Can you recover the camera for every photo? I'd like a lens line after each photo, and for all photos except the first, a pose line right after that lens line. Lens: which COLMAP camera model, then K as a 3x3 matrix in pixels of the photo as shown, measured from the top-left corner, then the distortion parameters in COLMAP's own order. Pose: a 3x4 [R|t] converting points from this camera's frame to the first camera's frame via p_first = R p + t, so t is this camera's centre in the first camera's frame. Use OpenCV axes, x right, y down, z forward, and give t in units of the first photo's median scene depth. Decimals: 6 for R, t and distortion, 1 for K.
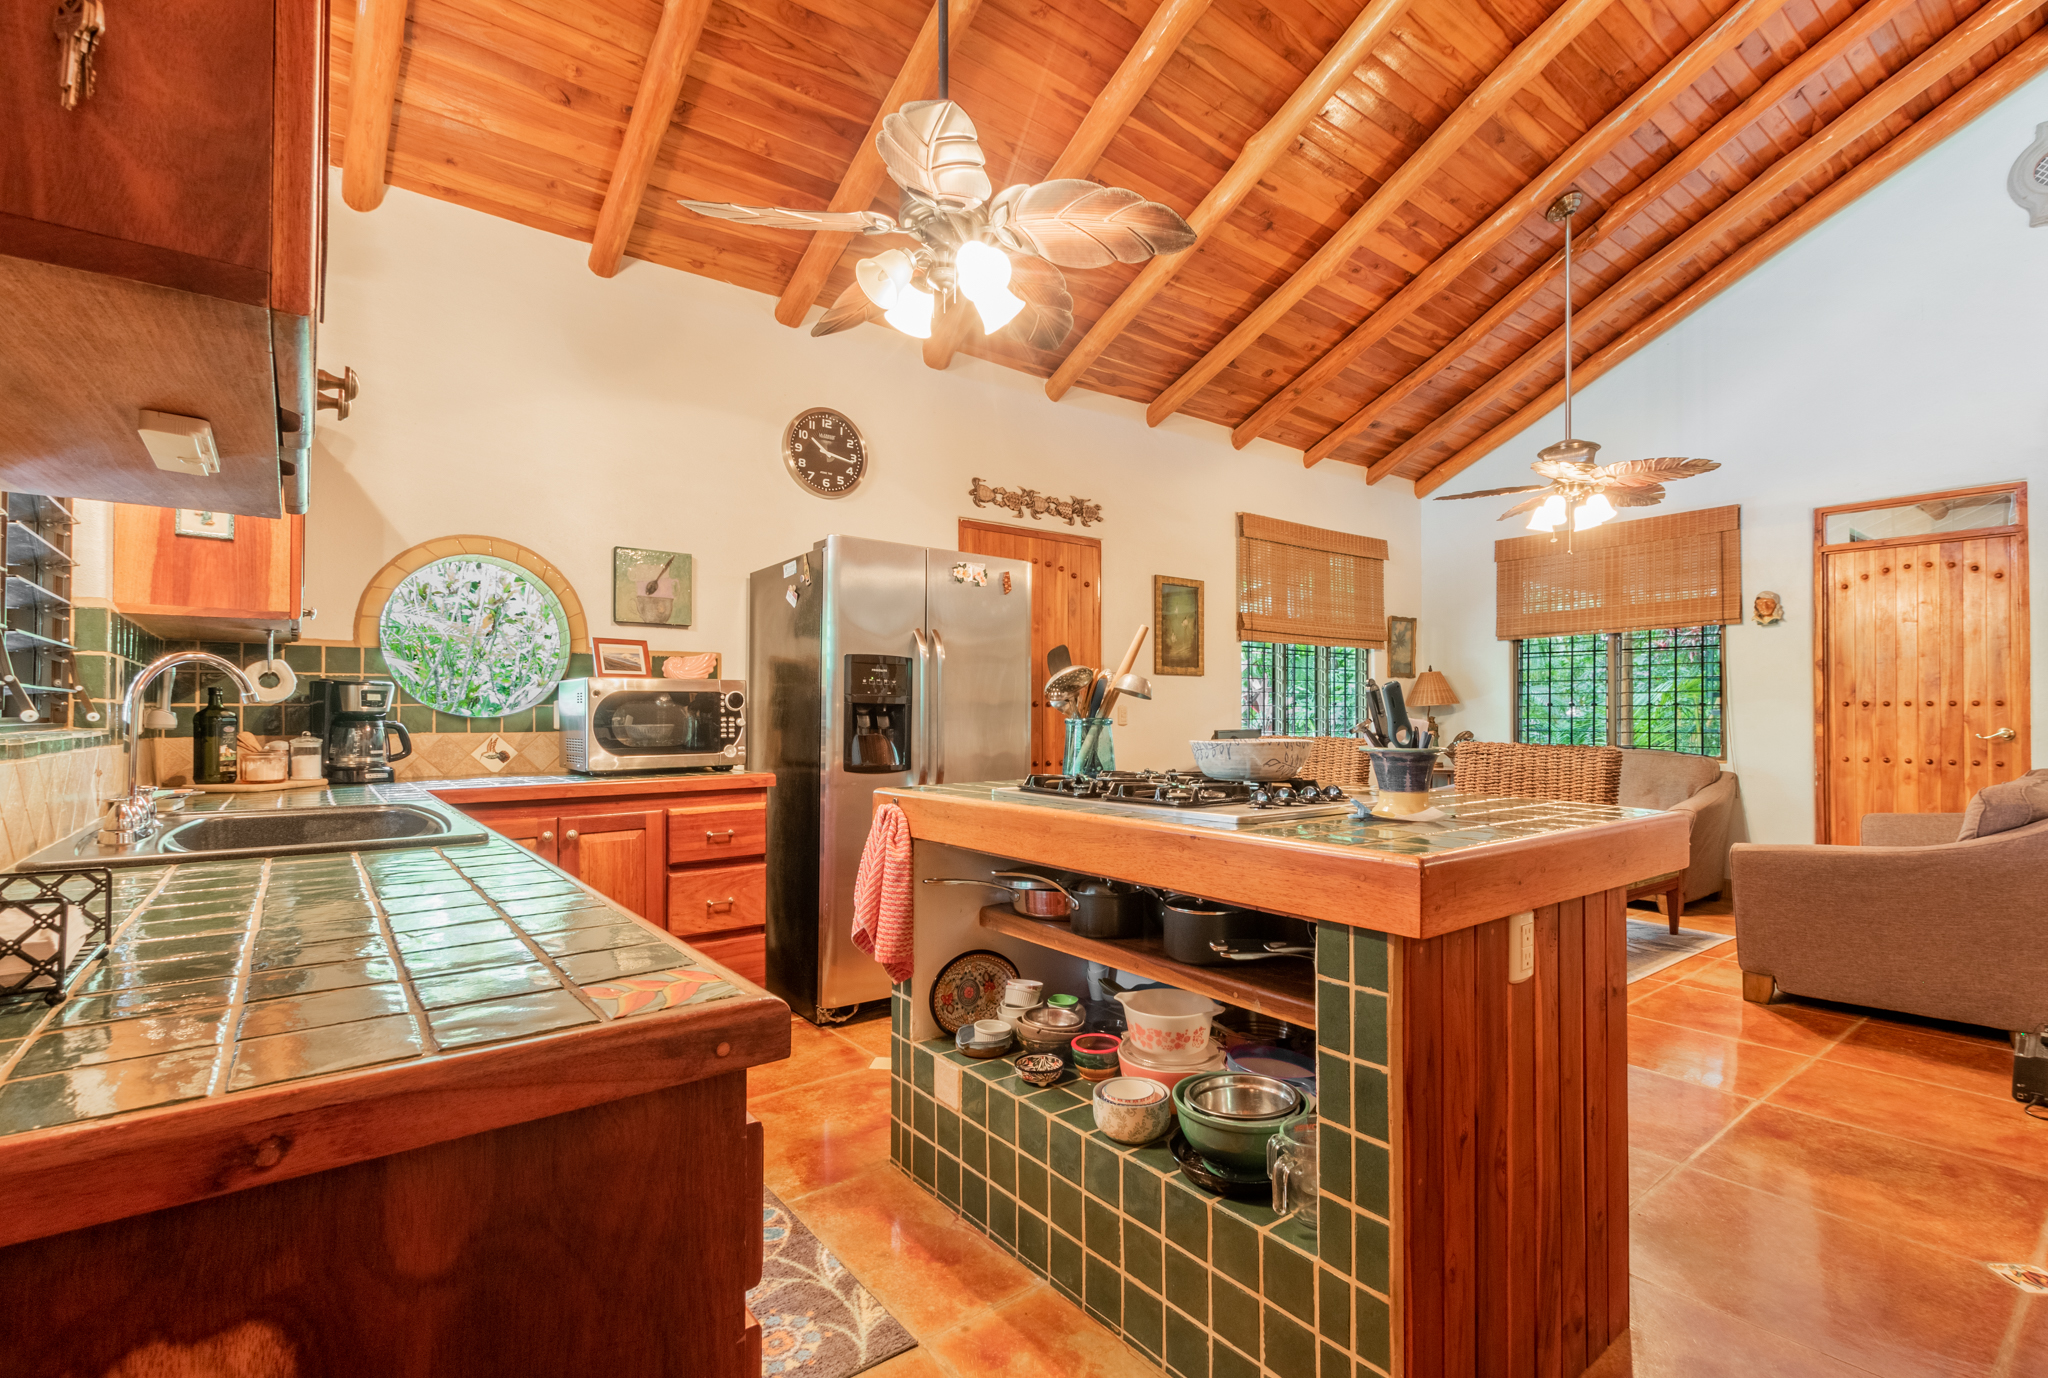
lens RADIAL K [[936.2, 0, 1032.9], [0, 936.2, 701.4], [0, 0, 1]] dist [0.001188, -0.000276]
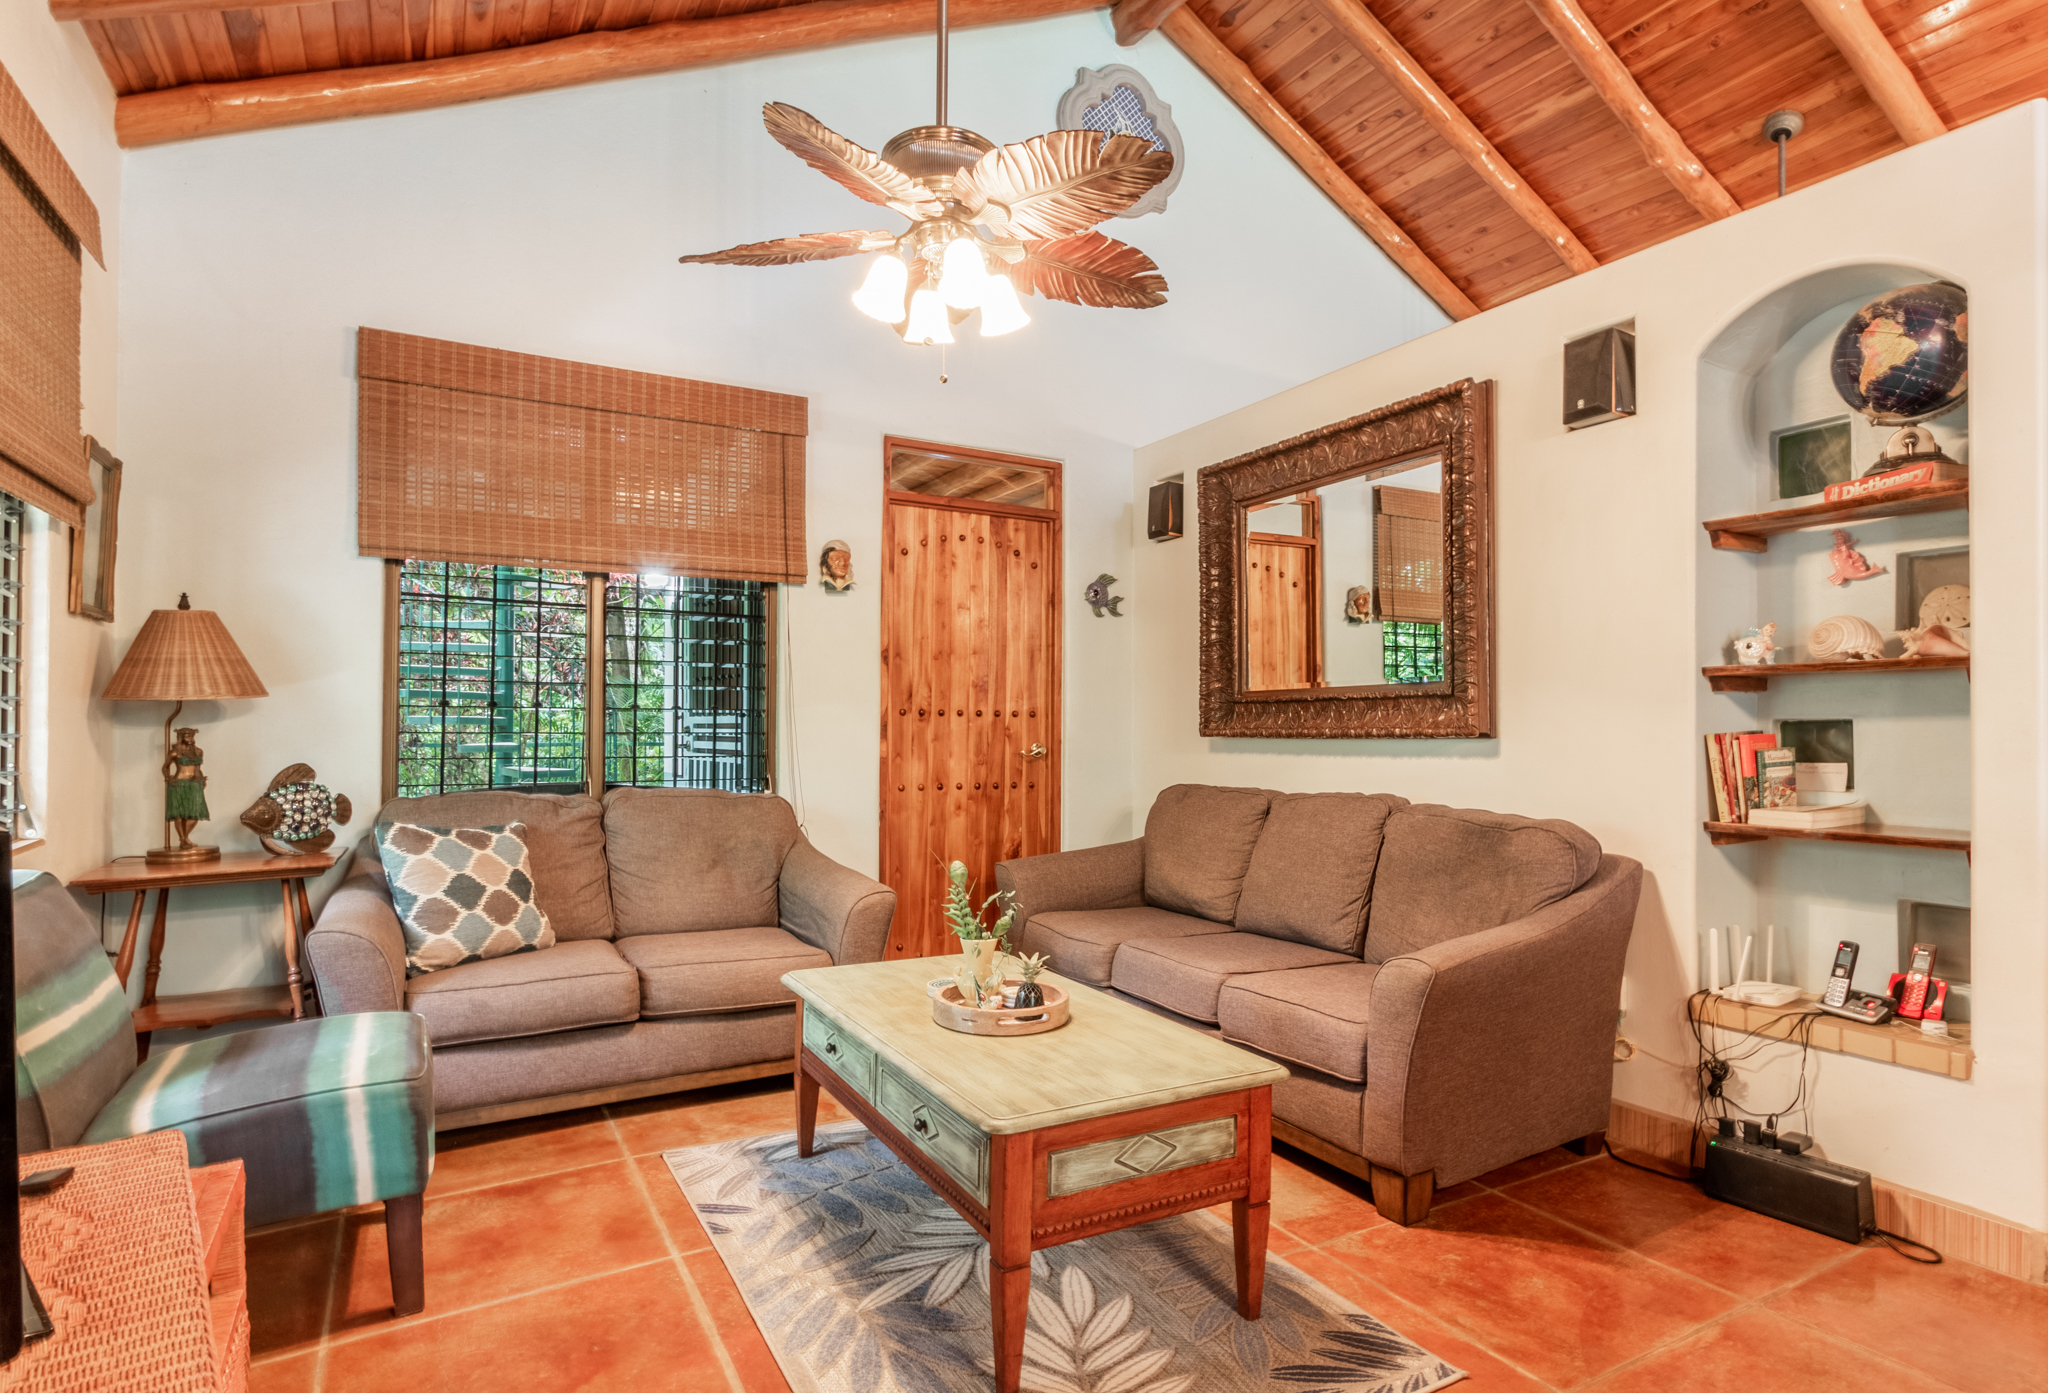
lens RADIAL K [[1061.7, 0, 1035.6], [0, 1061.7, 729.1], [0, 0, 1]] dist [-0.000320, -0.000300]
pose [[0.142255, 0.003095, 0.989825, 0.048643], [-0.017610, 0.999845, -0.000595, 0.011568], [-0.989673, -0.017346, 0.142287, 0.615828]]
